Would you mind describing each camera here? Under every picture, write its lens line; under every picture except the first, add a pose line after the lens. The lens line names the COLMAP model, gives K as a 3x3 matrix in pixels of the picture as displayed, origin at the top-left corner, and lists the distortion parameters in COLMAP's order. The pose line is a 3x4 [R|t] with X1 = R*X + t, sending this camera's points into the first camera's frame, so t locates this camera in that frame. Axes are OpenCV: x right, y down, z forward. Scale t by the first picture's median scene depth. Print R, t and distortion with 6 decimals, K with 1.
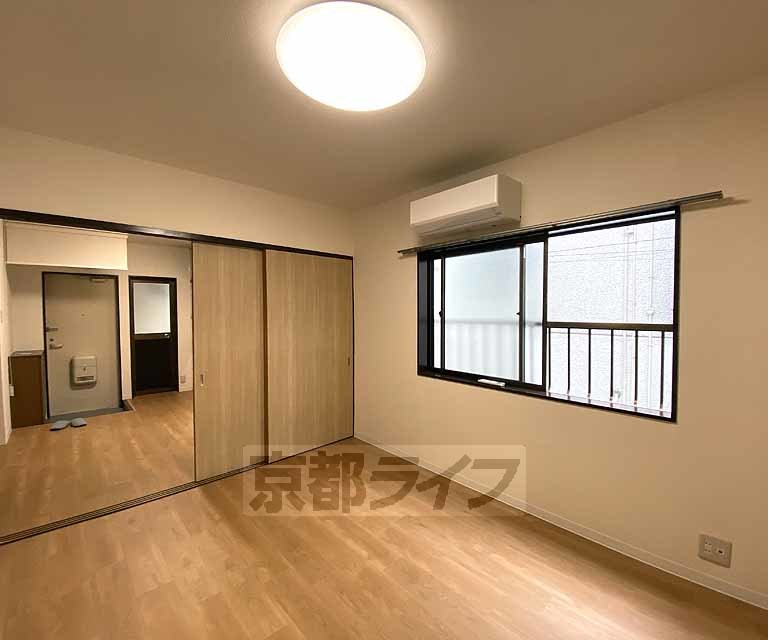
lens RADIAL K [[344.1, 0, 401.0], [0, 344.1, 313.2], [0, 0, 1]] dist [0.005566, -0.009760]
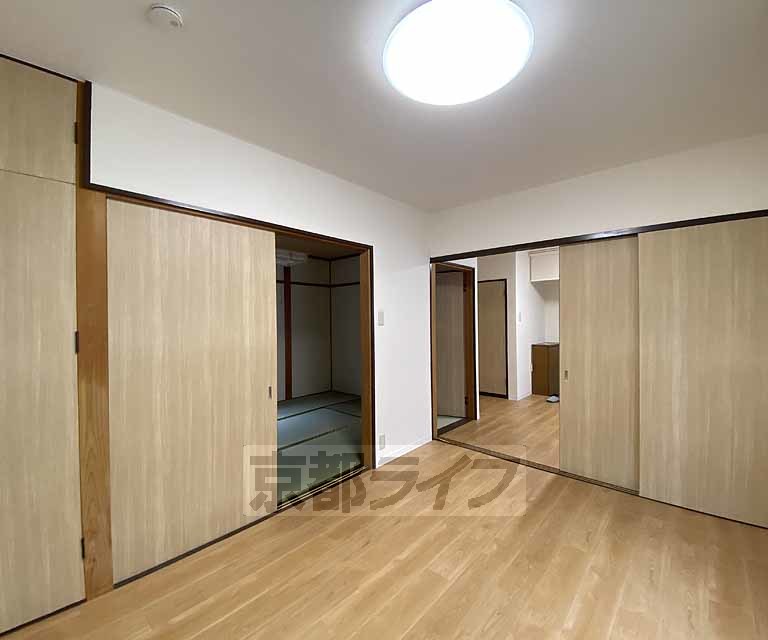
lens RADIAL K [[344.1, 0, 381.7], [0, 344.1, 319.0], [0, 0, 1]] dist [0.005566, -0.009760]
pose [[0.054700, 0.003555, -0.998497, 0.521725], [-0.000443, 0.999994, 0.003536, 0.021247], [0.998503, 0.000249, 0.054701, 0.465256]]
